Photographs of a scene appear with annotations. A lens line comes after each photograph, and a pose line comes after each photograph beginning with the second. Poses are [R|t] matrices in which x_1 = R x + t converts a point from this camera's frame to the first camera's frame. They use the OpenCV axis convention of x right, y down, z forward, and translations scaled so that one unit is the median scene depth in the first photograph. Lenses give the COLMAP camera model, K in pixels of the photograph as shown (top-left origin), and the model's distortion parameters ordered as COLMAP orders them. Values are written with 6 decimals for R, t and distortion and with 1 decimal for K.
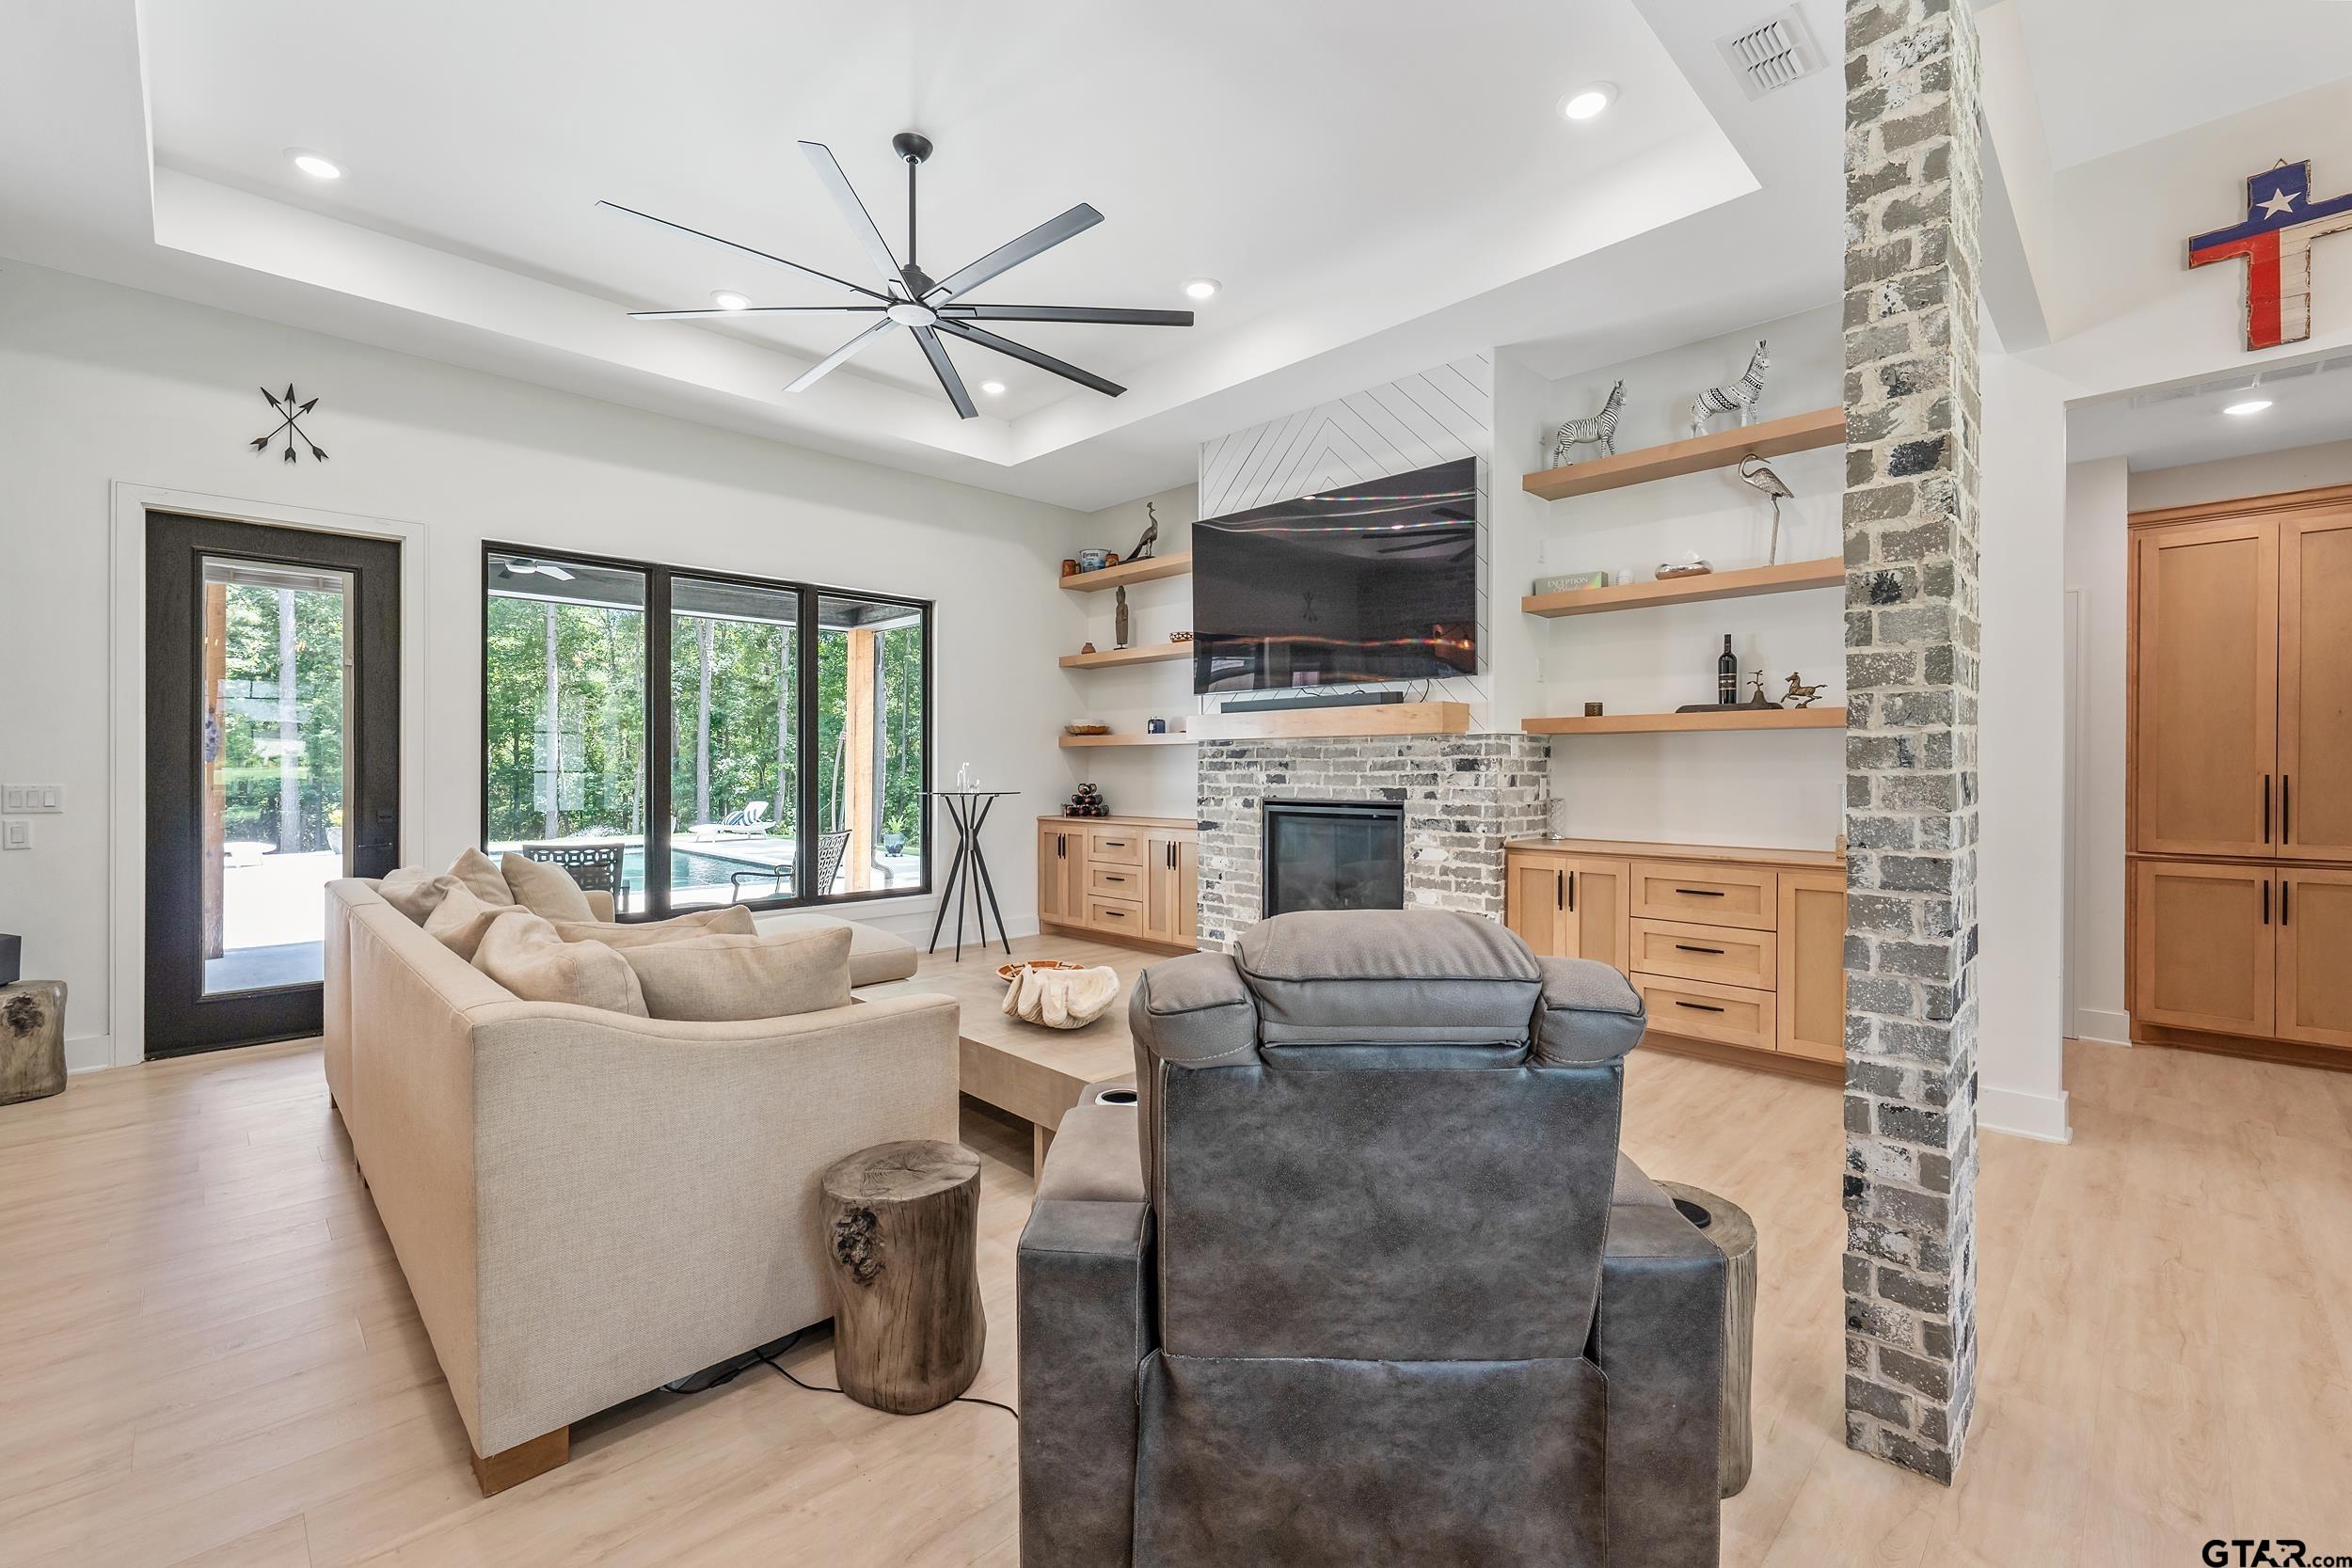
lens RADIAL K [[992.0, 0, 1176.0], [0, 992.0, 784.0], [0, 0, 1]] dist [-0.001415, -0.000293]
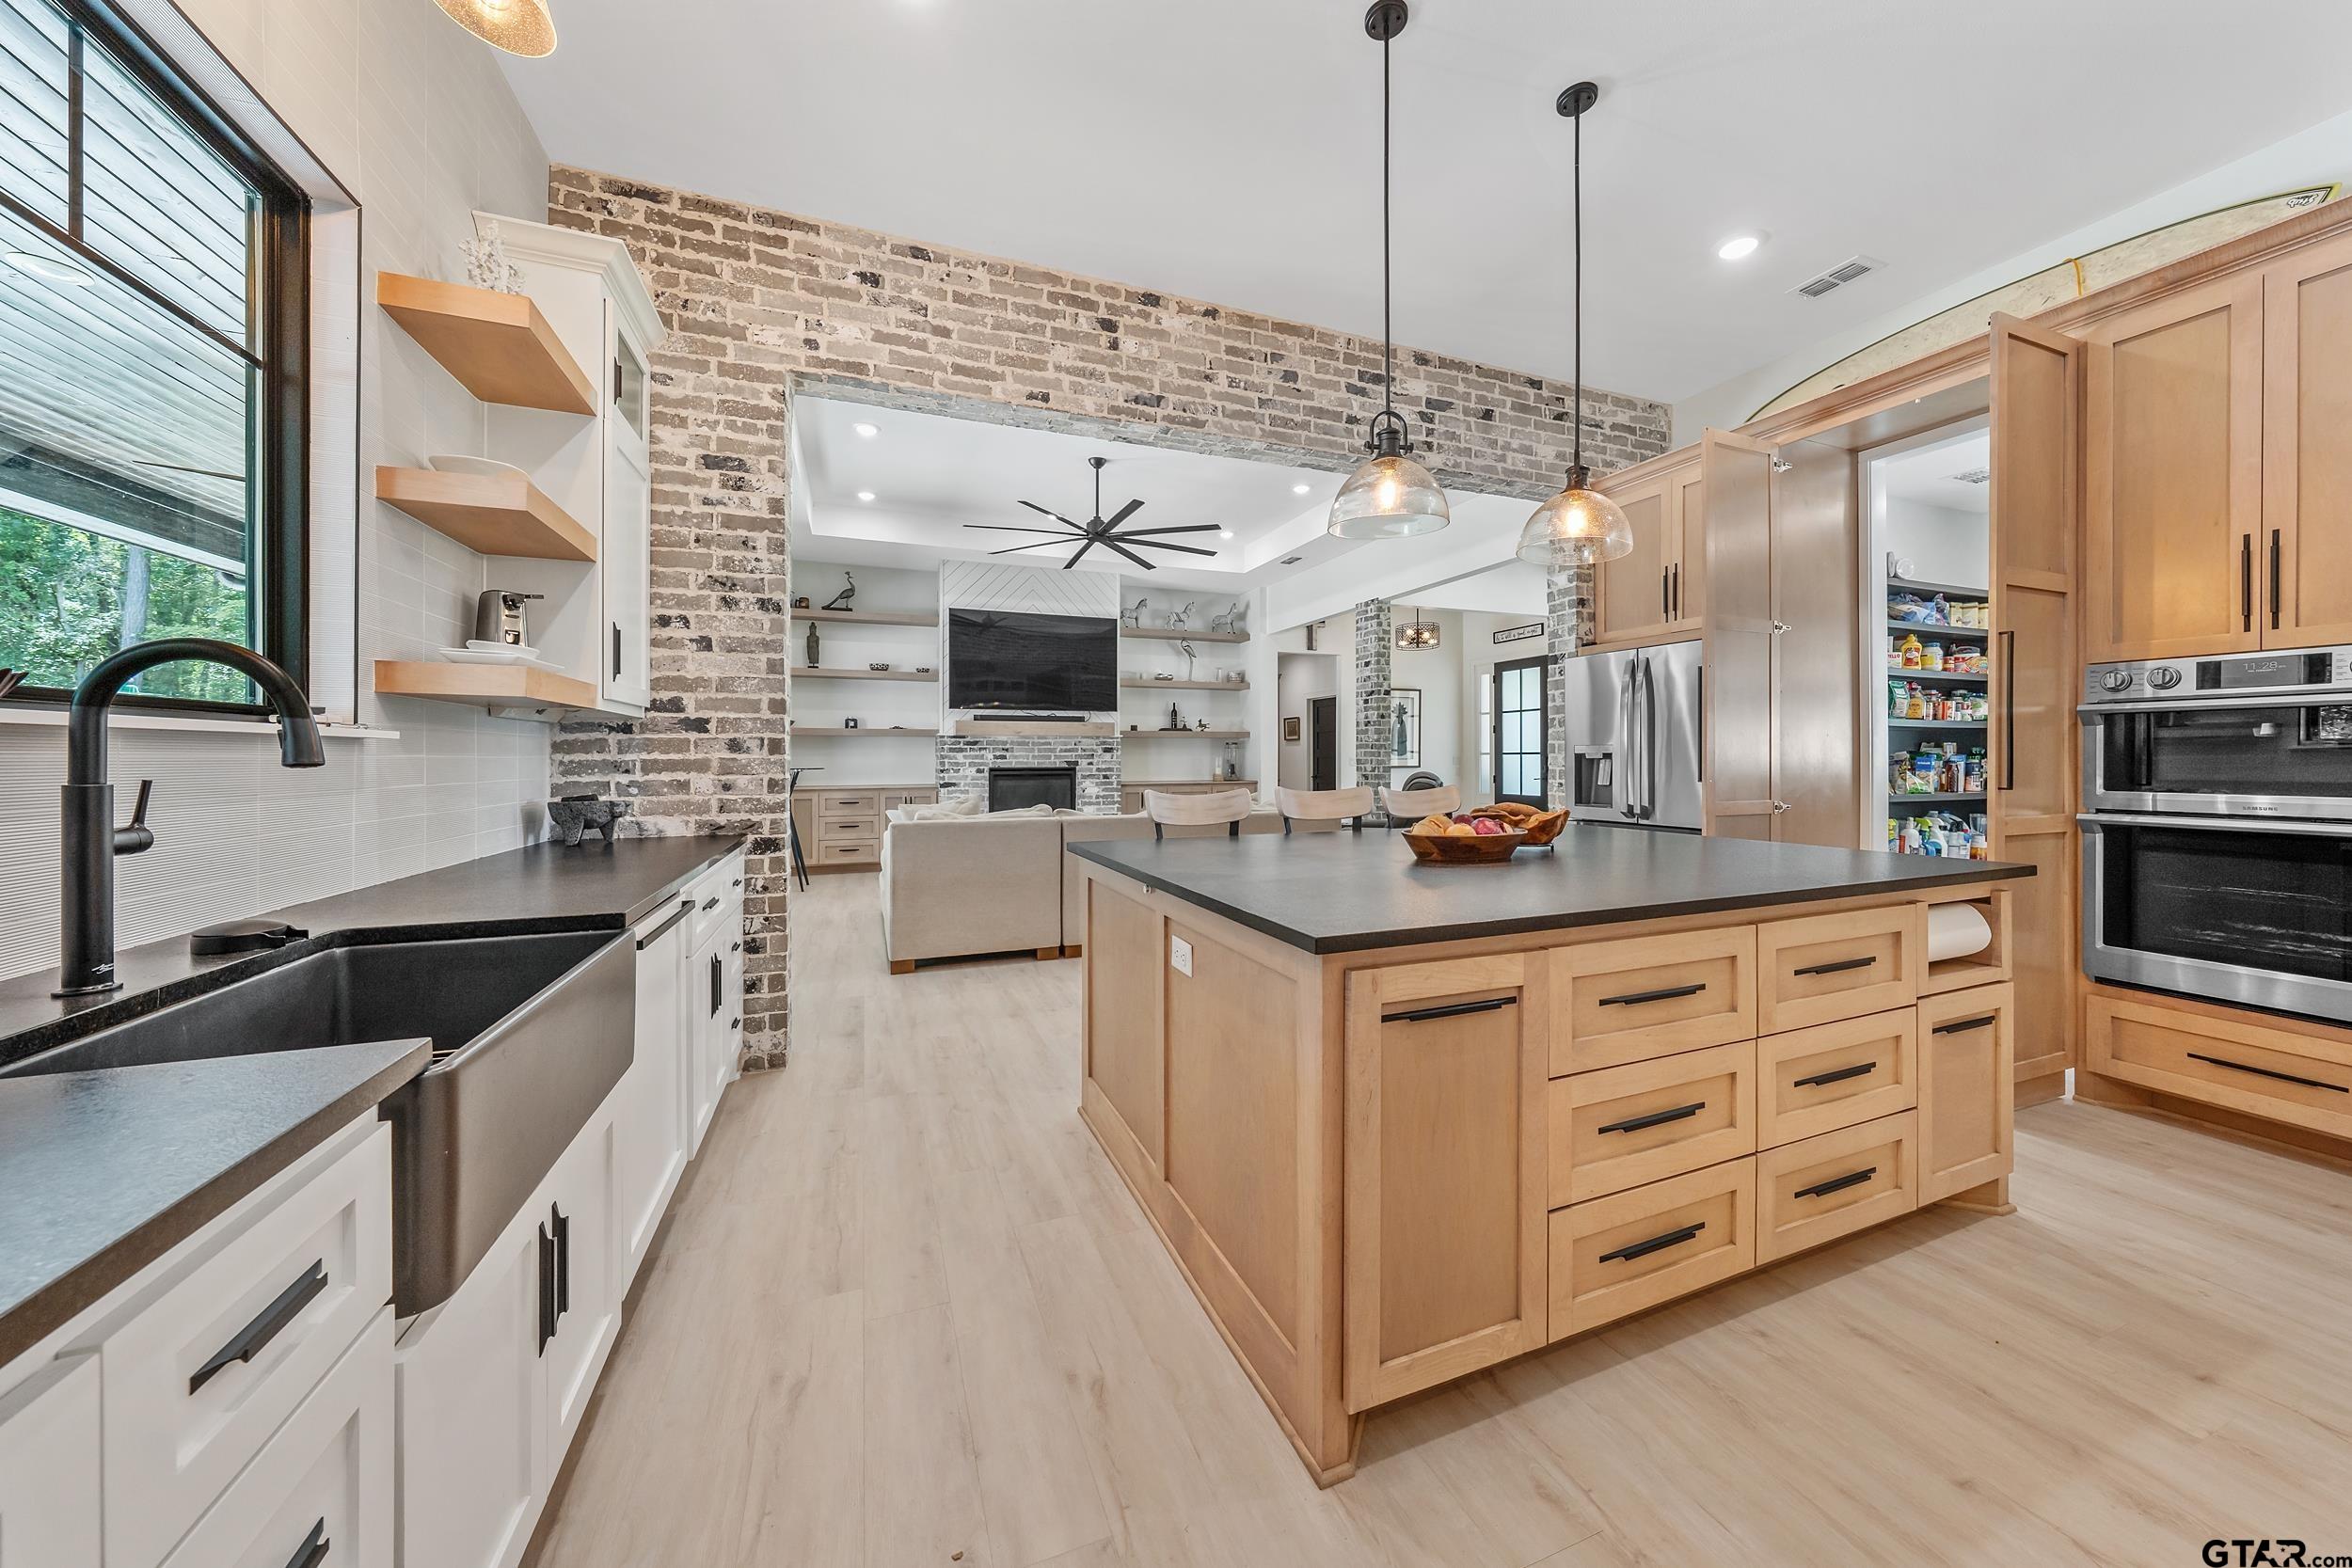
lens RADIAL K [[802.9, 0, 1176.0], [0, 802.9, 784.0], [0, 0, 1]] dist [0.000156, -0.000001]
pose [[0.401765, -0.028817, 0.915289, -1.353485], [0.015923, 0.999573, 0.024482, 0.016531], [-0.915604, 0.004738, 0.402053, 0.103077]]
